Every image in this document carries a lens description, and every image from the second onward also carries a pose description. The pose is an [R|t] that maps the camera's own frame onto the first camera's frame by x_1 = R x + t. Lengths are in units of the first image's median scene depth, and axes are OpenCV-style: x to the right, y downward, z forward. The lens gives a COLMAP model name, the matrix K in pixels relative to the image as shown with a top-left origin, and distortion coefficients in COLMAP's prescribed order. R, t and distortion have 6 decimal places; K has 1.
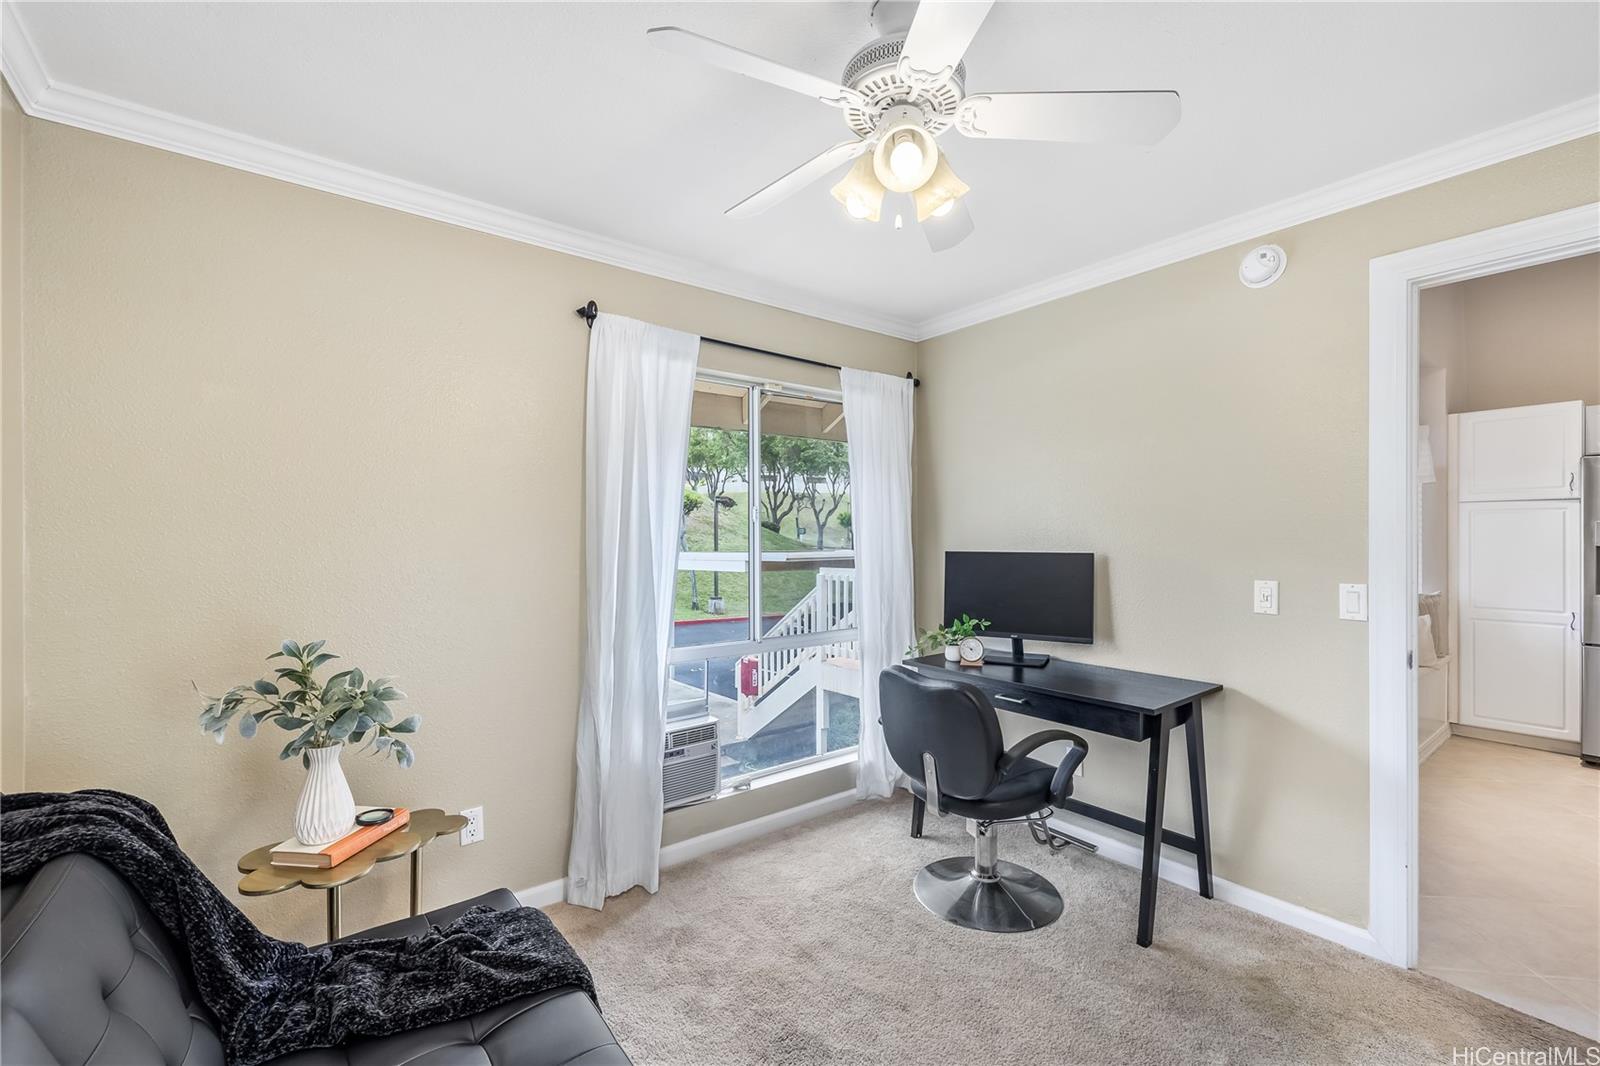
lens RADIAL K [[669.5, 0, 798.5], [0, 669.5, 538.2], [0, 0, 1]] dist [-0.000346, 0.000200]
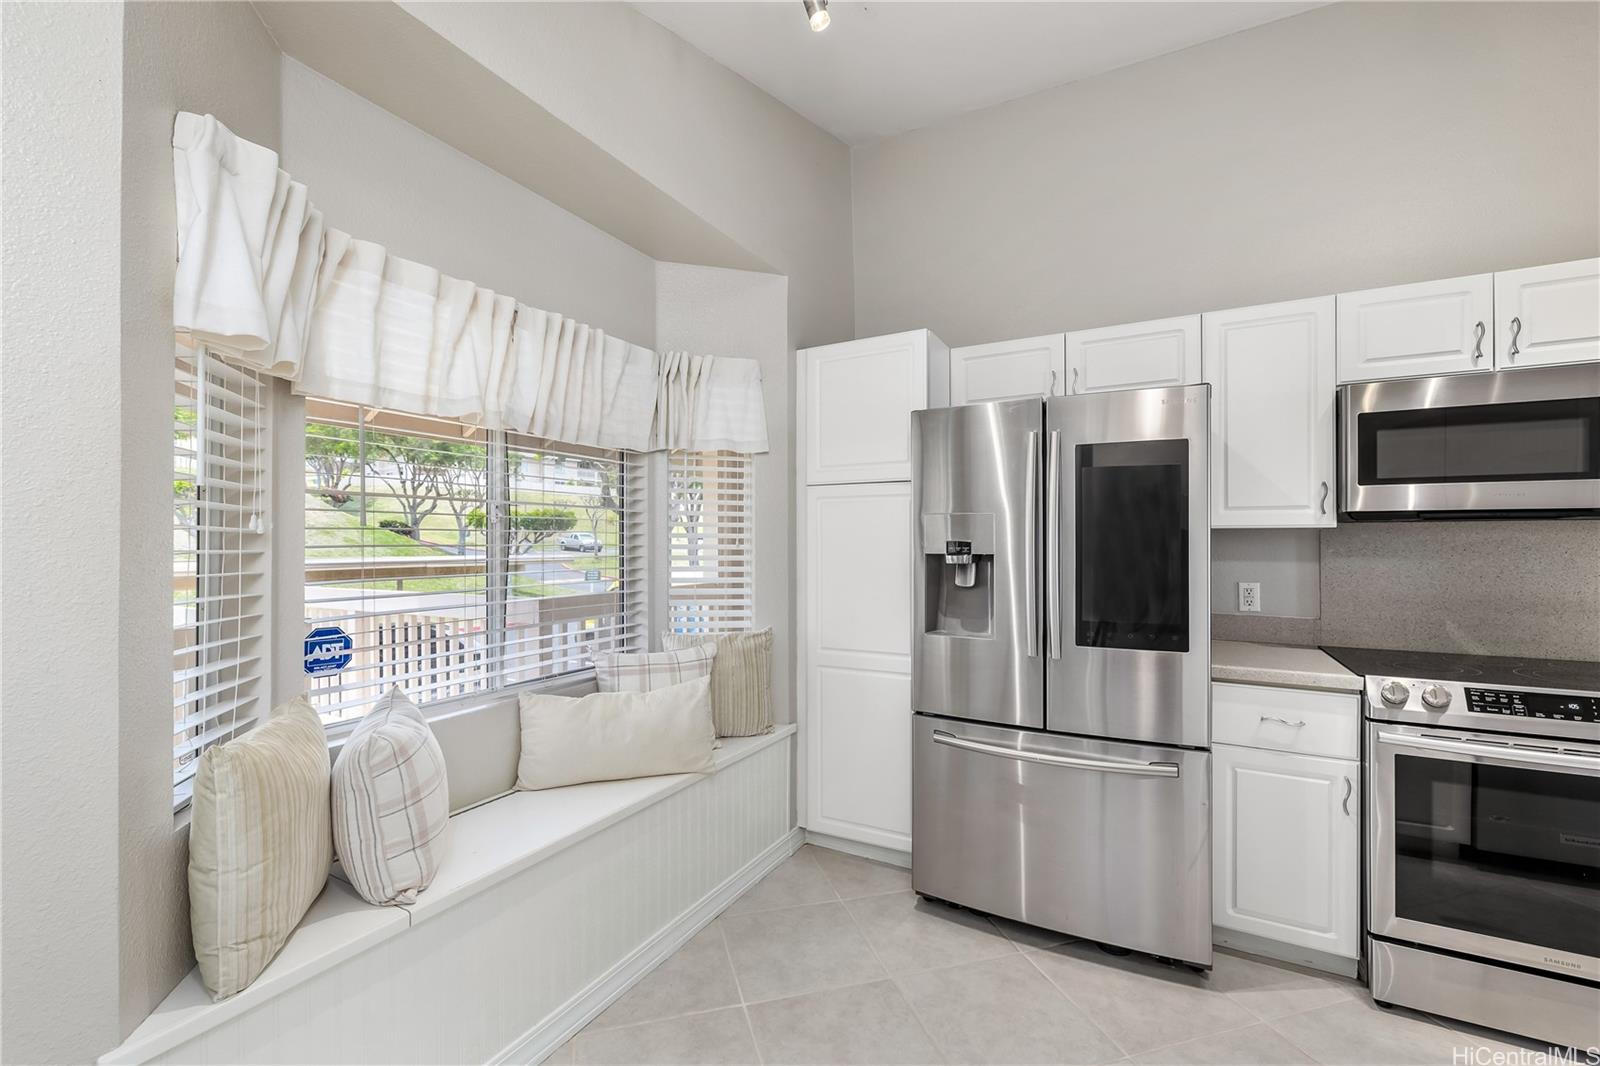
lens RADIAL K [[669.5, 0, 804.5], [0, 669.5, 536.9], [0, 0, 1]] dist [-0.000346, 0.000200]
pose [[0.927835, -0.000887, 0.372990, 0.744621], [0.003362, 0.999976, -0.005985, -0.000666], [-0.372976, 0.006807, 0.927816, 0.404219]]
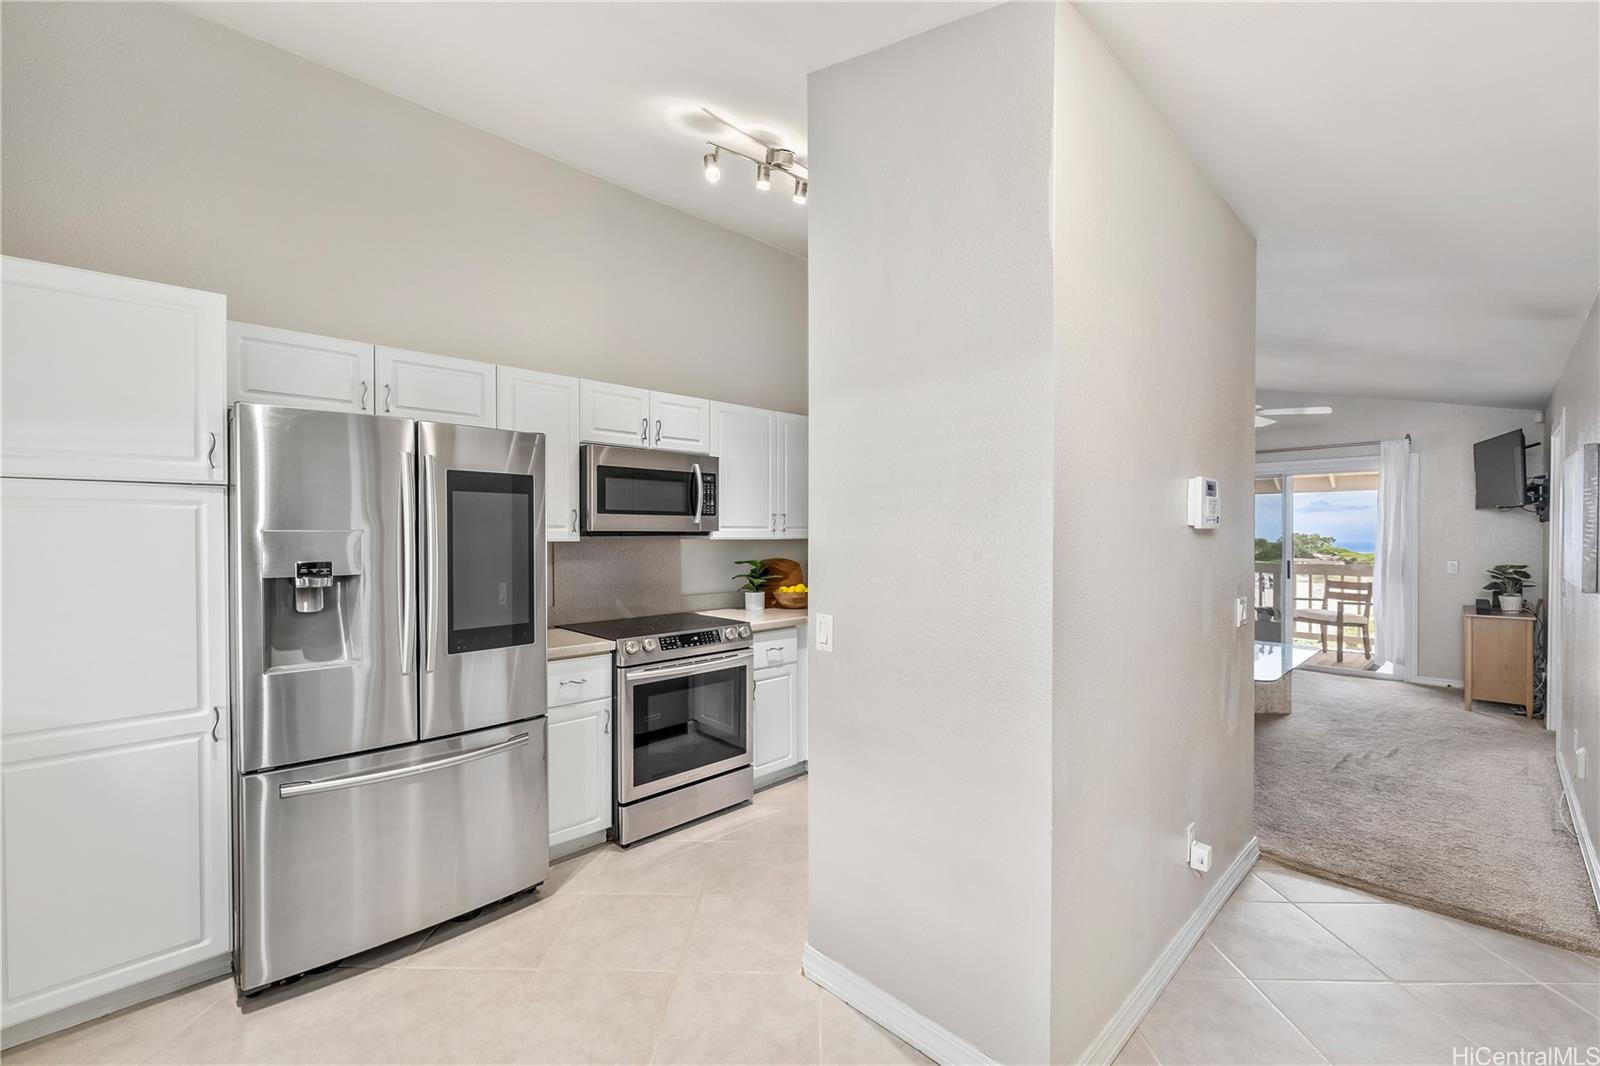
lens RADIAL K [[669.5, 0, 796.8], [0, 669.5, 539.1], [0, 0, 1]] dist [-0.000346, 0.000200]
pose [[-0.076267, -0.011734, 0.997018, 0.562816], [0.003144, 0.999923, 0.012009, -0.020292], [-0.997082, 0.004050, -0.076224, 0.546038]]
